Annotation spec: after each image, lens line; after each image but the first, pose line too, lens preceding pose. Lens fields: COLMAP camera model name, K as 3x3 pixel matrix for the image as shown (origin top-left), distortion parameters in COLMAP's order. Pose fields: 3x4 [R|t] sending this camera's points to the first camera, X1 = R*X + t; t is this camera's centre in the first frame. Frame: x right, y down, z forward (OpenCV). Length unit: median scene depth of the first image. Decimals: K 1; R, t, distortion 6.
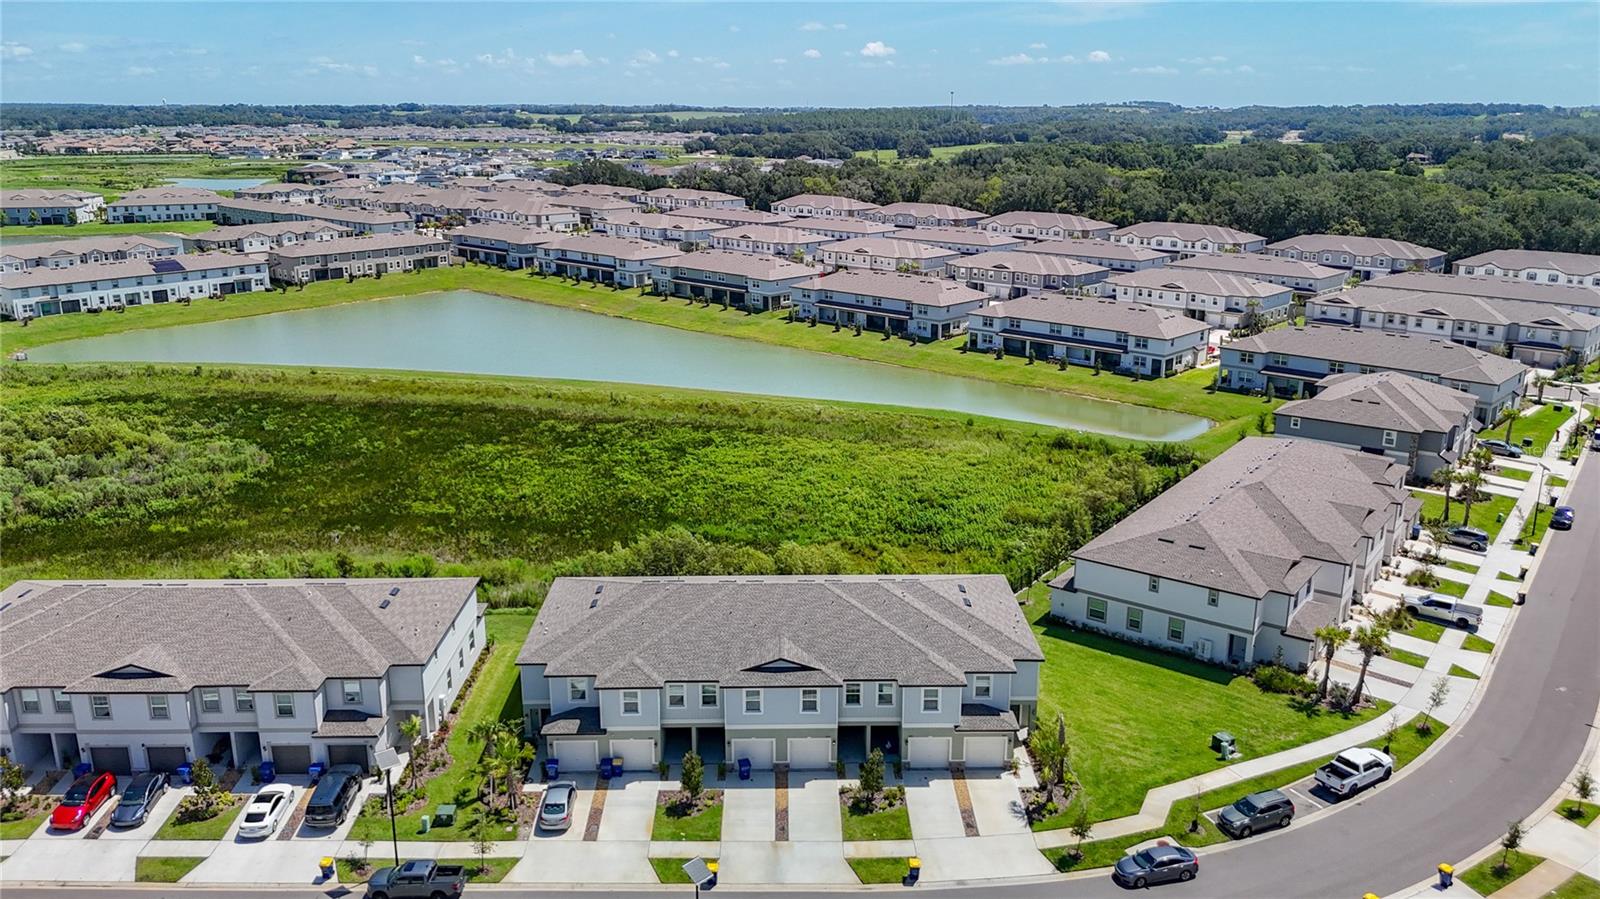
lens RADIAL K [[1223.6, 0, 800.0], [0, 1223.6, 449.5], [0, 0, 1]] dist [0.082889, -0.104792]
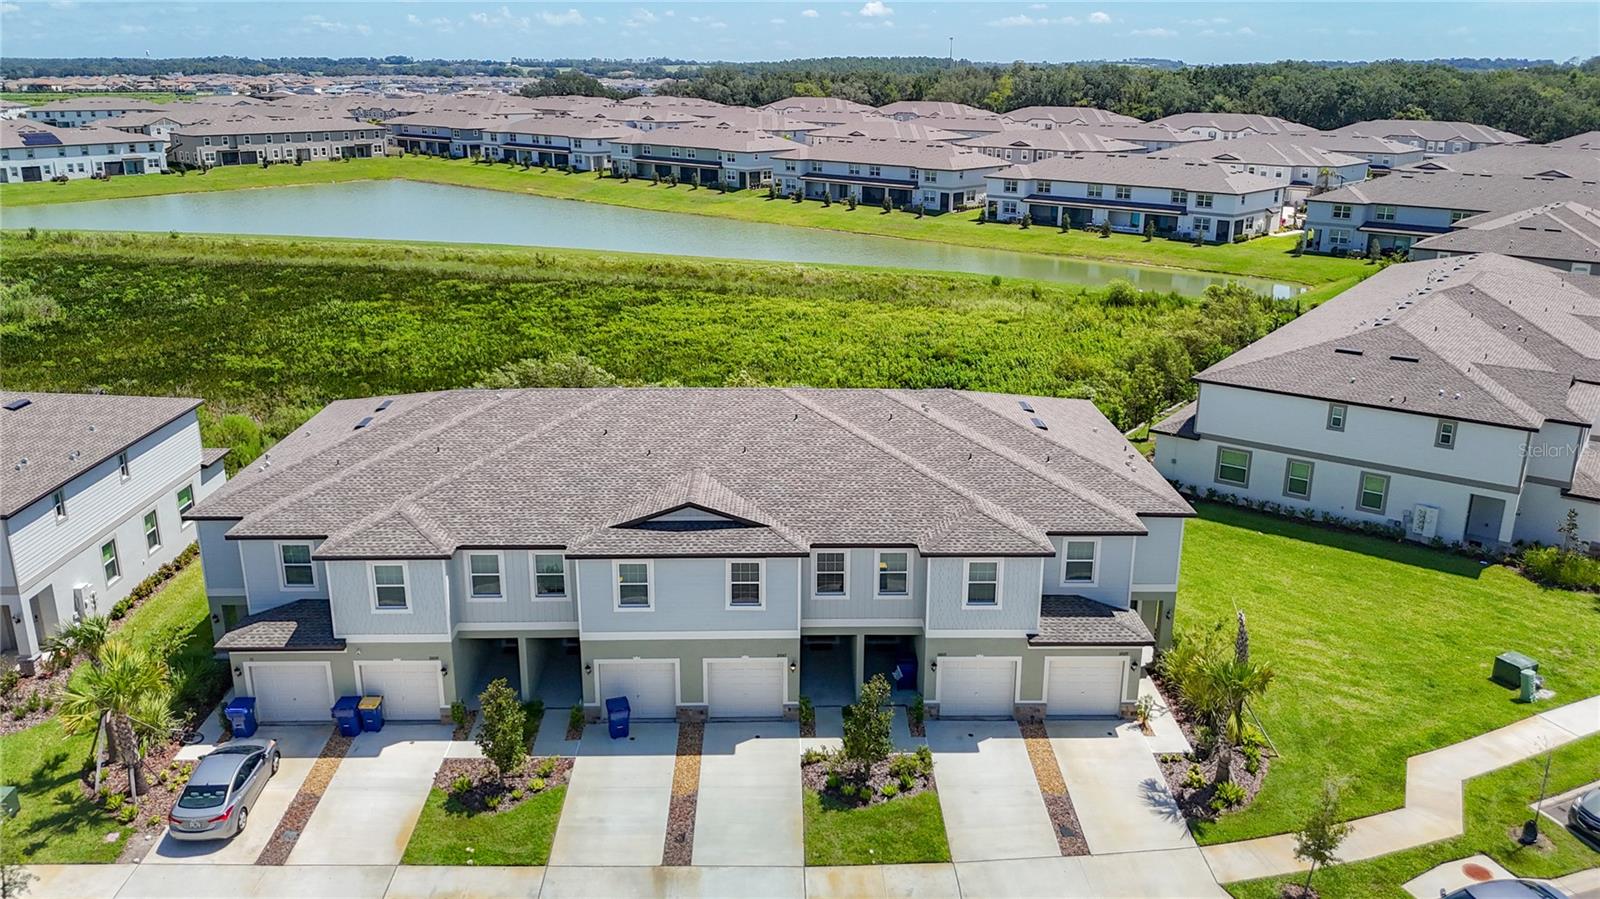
lens RADIAL K [[1216.7, 0, 800.0], [0, 1216.7, 449.5], [0, 0, 1]] dist [0.028974, -0.005675]
pose [[0.999991, 0.002749, 0.003345, 0.023714], [-0.002839, 0.999626, 0.027188, 0.110429], [-0.003269, -0.027198, 0.999625, 0.407580]]
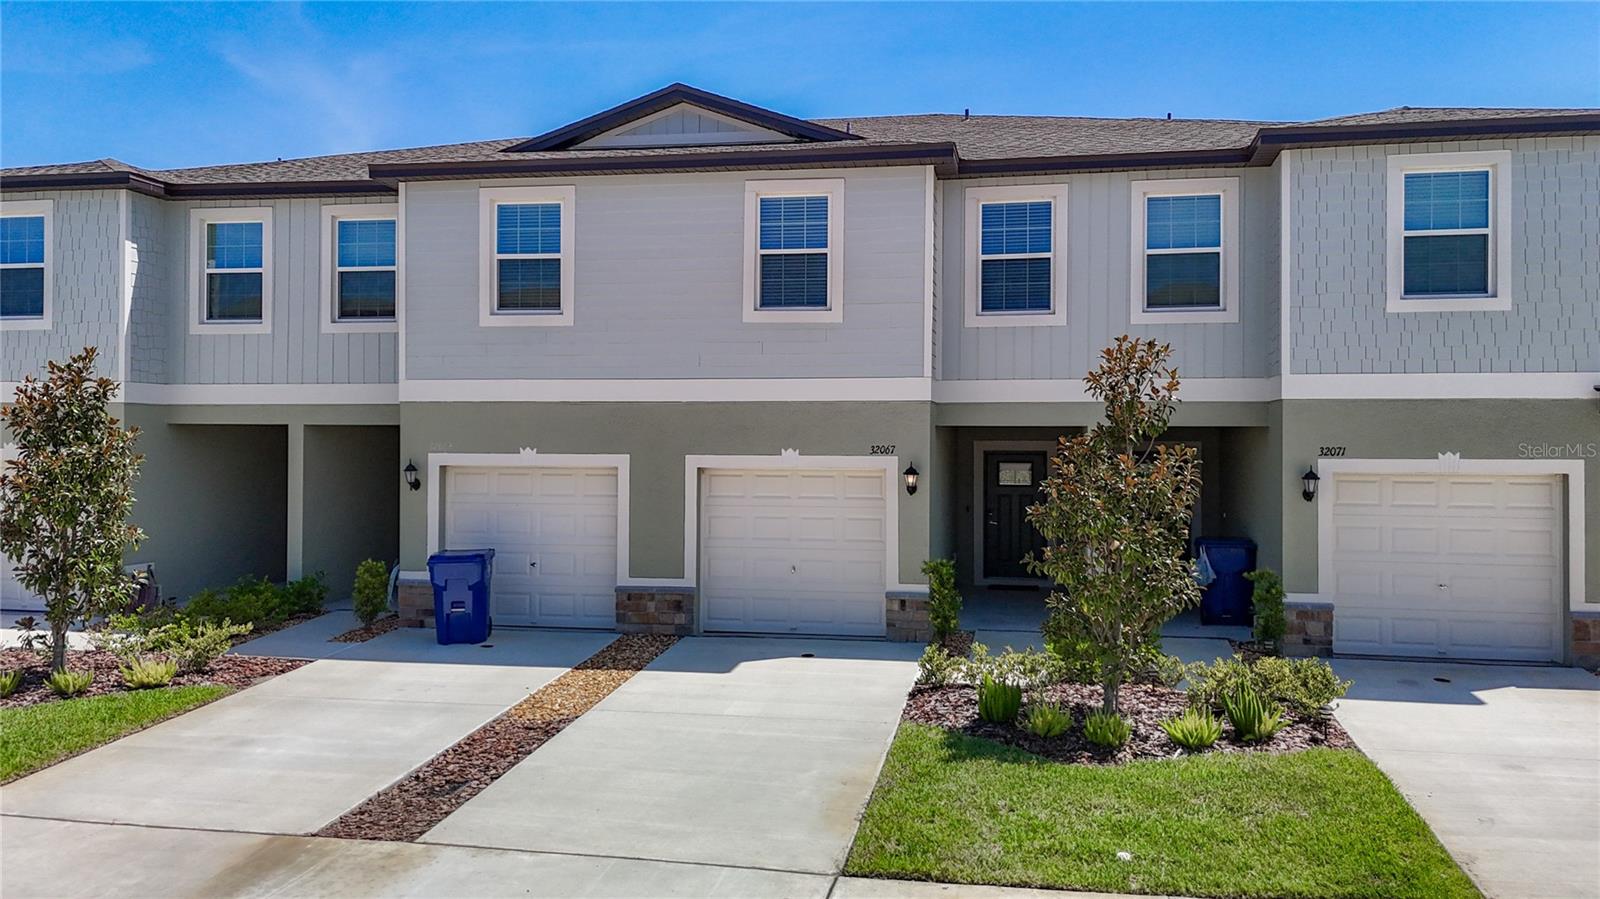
lens RADIAL K [[1223.6, 0, 800.0], [0, 1223.6, 449.5], [0, 0, 1]] dist [0.082889, -0.104792]
pose [[0.977920, 0.003779, -0.208947, 0.042265], [-0.060103, 0.962680, -0.263883, 0.236761], [0.200152, 0.270614, 0.941651, 0.670667]]
